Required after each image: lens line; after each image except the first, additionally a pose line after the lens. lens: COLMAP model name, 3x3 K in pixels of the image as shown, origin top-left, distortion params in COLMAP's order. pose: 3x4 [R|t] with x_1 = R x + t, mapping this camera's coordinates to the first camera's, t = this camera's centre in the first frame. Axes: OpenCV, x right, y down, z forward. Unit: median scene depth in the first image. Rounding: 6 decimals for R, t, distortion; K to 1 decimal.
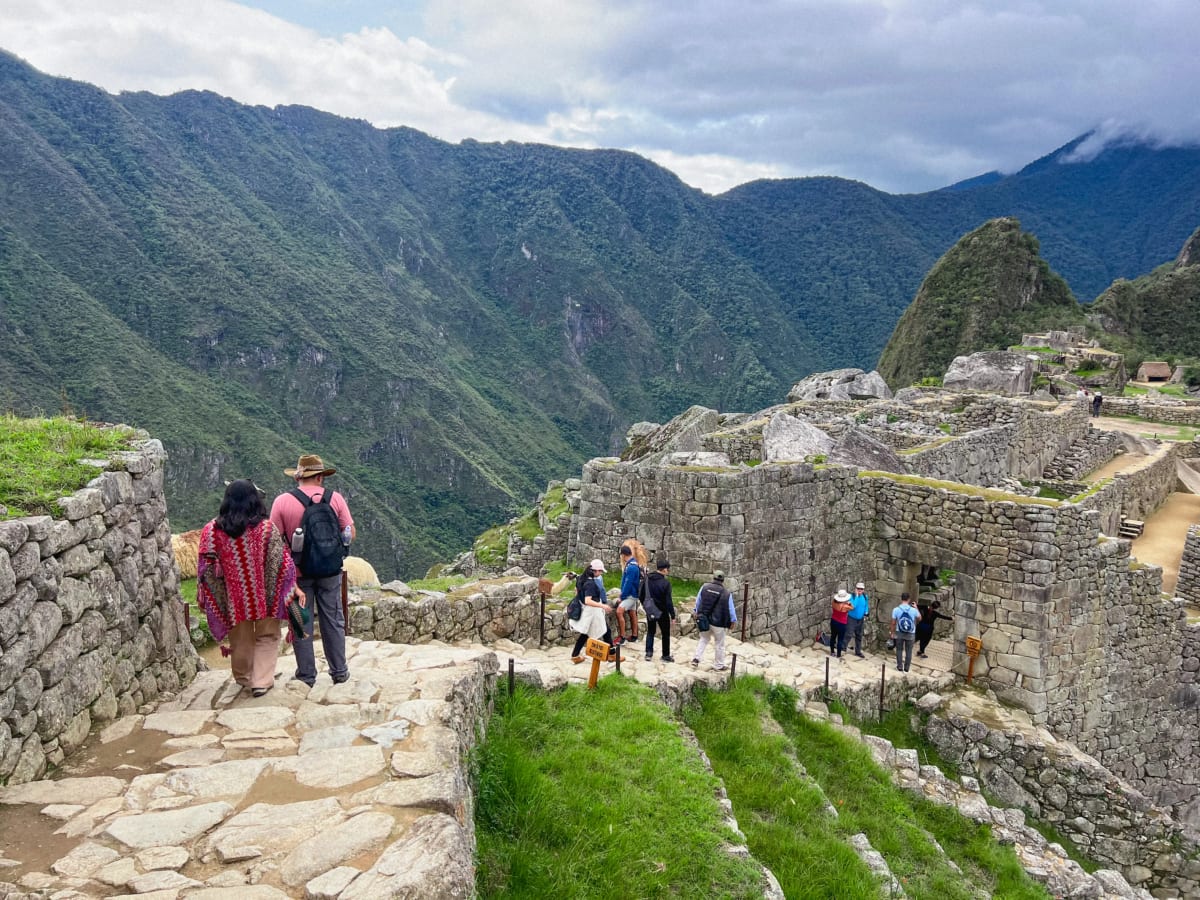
lens RADIAL K [[908.8, 0, 598.8], [0, 908.8, 454.7], [0, 0, 1]] dist [0.060384, -0.071307]
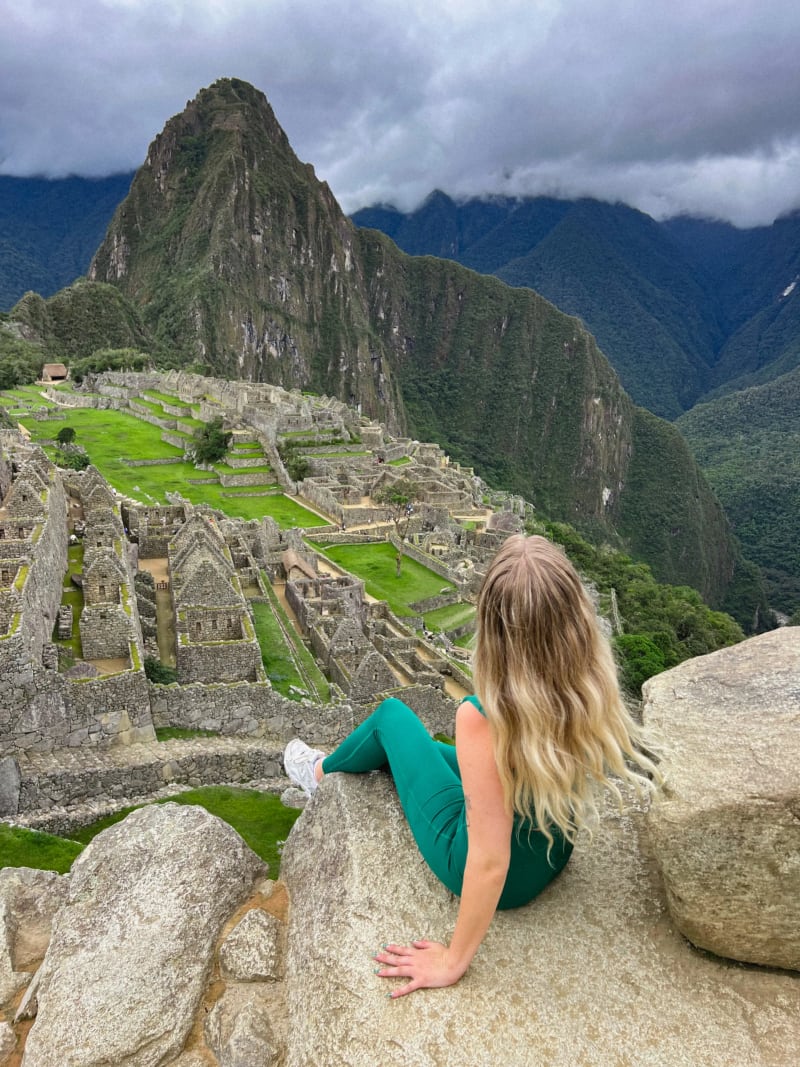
lens RADIAL K [[808.1, 0, 407.4], [0, 808.1, 541.6], [0, 0, 1]] dist [0.060384, -0.071307]
pose [[0.635998, -0.204137, 0.744201, 0.378290], [0.116077, 0.978711, 0.169264, 0.018076], [-0.762911, -0.021267, 0.646154, -0.623741]]
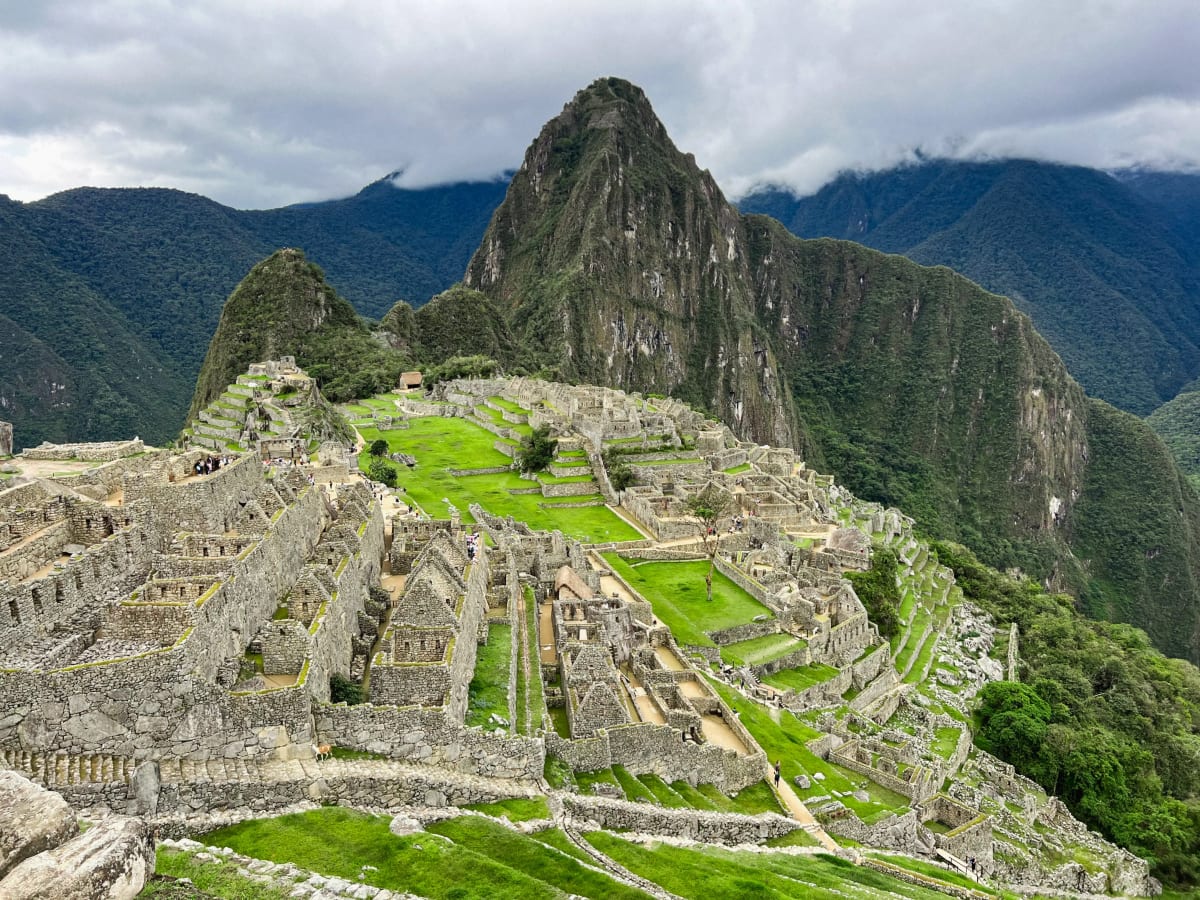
lens RADIAL K [[908.8, 0, 595.9], [0, 908.8, 441.3], [0, 0, 1]] dist [0.060384, -0.071307]
pose [[0.794790, -0.117397, 0.595422, 0.575348], [0.134021, 0.990842, 0.016464, 0.028595], [-0.591902, 0.066714, 0.803245, -1.013260]]
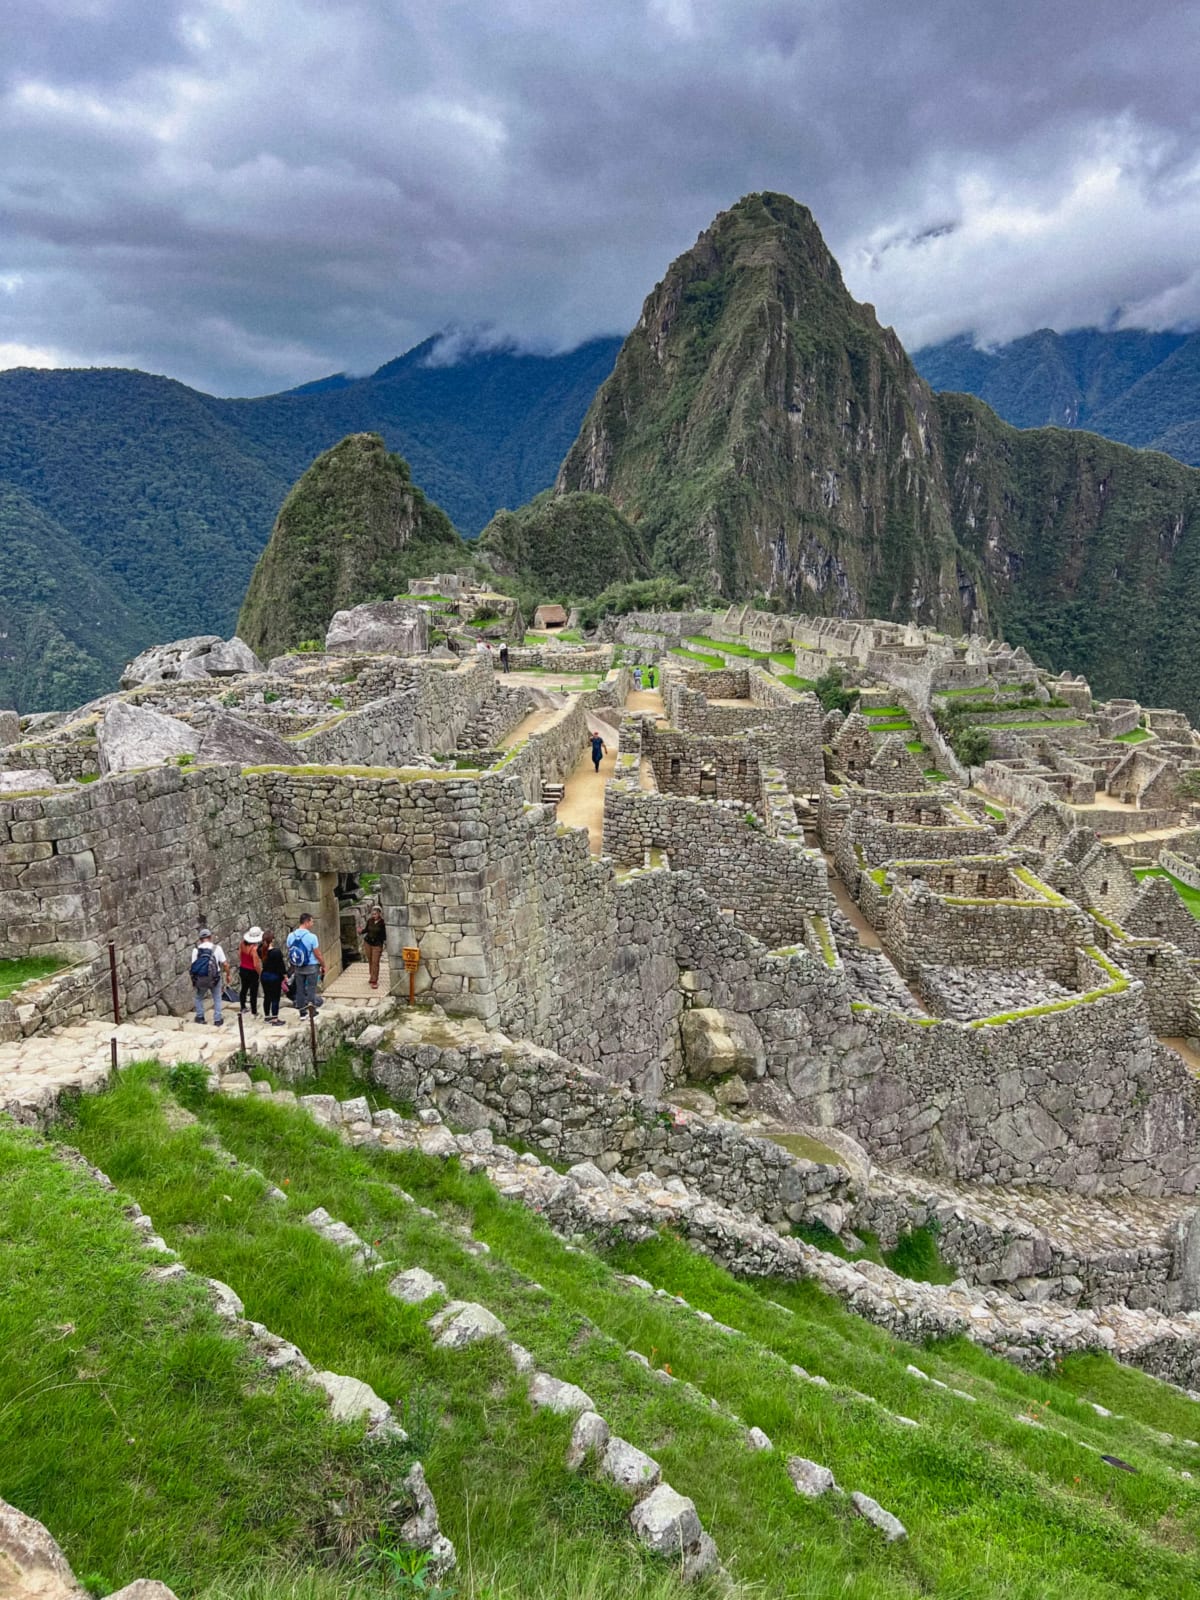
lens RADIAL K [[1211.8, 0, 606.7], [0, 1211.8, 809.0], [0, 0, 1]] dist [0.060384, -0.071307]
pose [[0.829978, -0.151689, 0.536774, -0.013175], [0.125934, 0.988425, 0.084601, 0.004067], [-0.543394, -0.002619, 0.839474, -0.017455]]
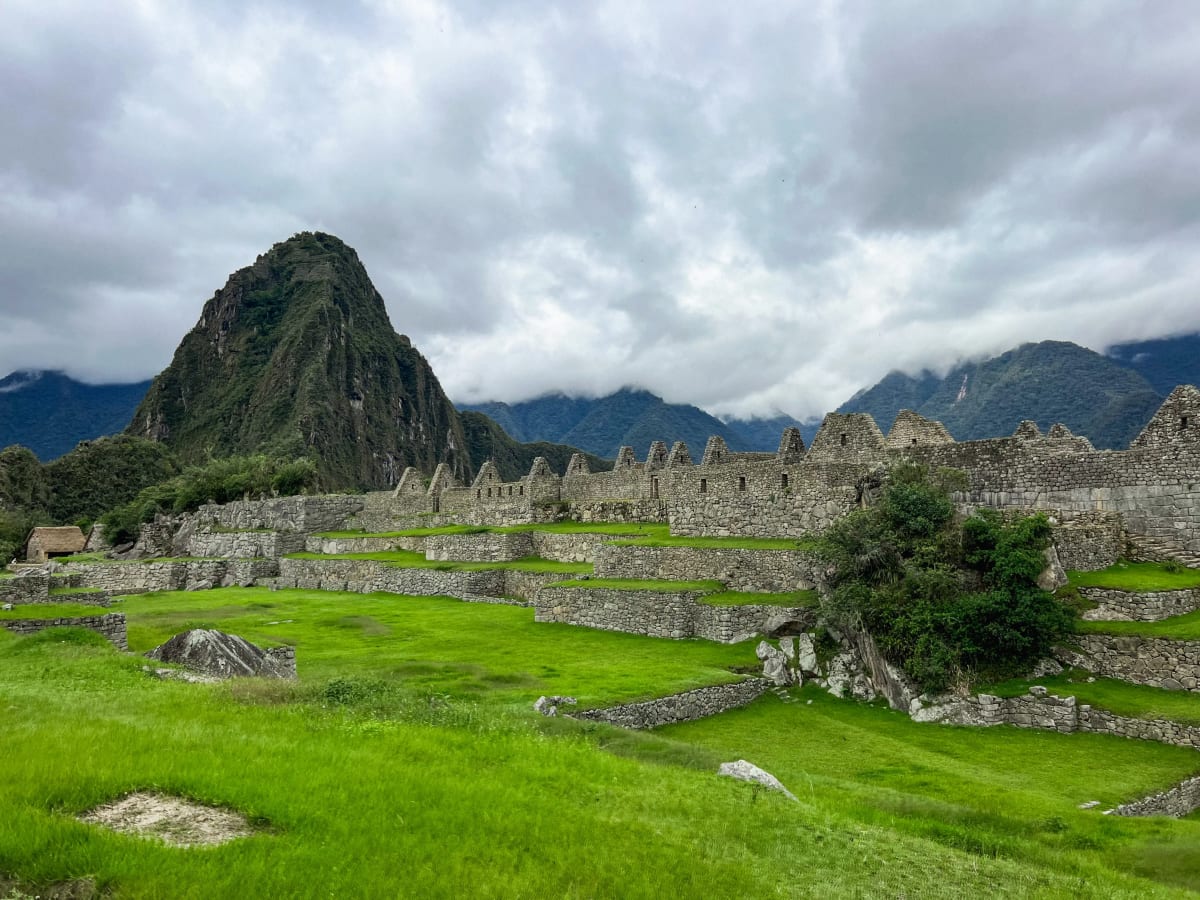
lens RADIAL K [[908.8, 0, 600.6], [0, 908.8, 459.6], [0, 0, 1]] dist [0.060384, -0.071307]
pose [[0.507891, 0.038129, 0.860577, 2.529713], [0.192005, 0.968877, -0.156244, 0.089832], [-0.839750, 0.244590, 0.484763, 3.866887]]
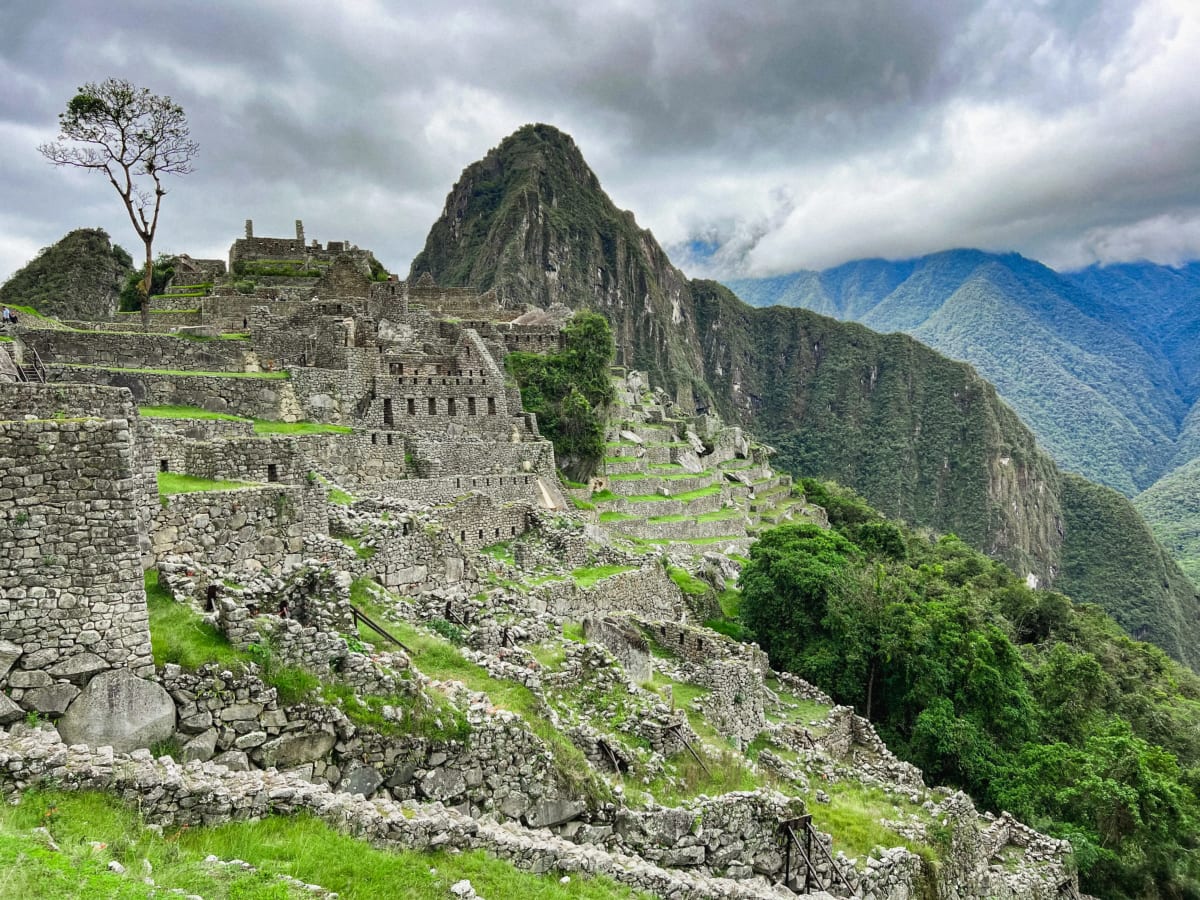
lens RADIAL K [[908.8, 0, 602.6], [0, 908.8, 457.8], [0, 0, 1]] dist [0.060384, -0.071307]
pose [[0.780901, -0.061334, 0.621636, 2.912969], [0.146646, 0.985356, -0.086997, 1.455986], [-0.607197, 0.159097, 0.778460, 0.000451]]
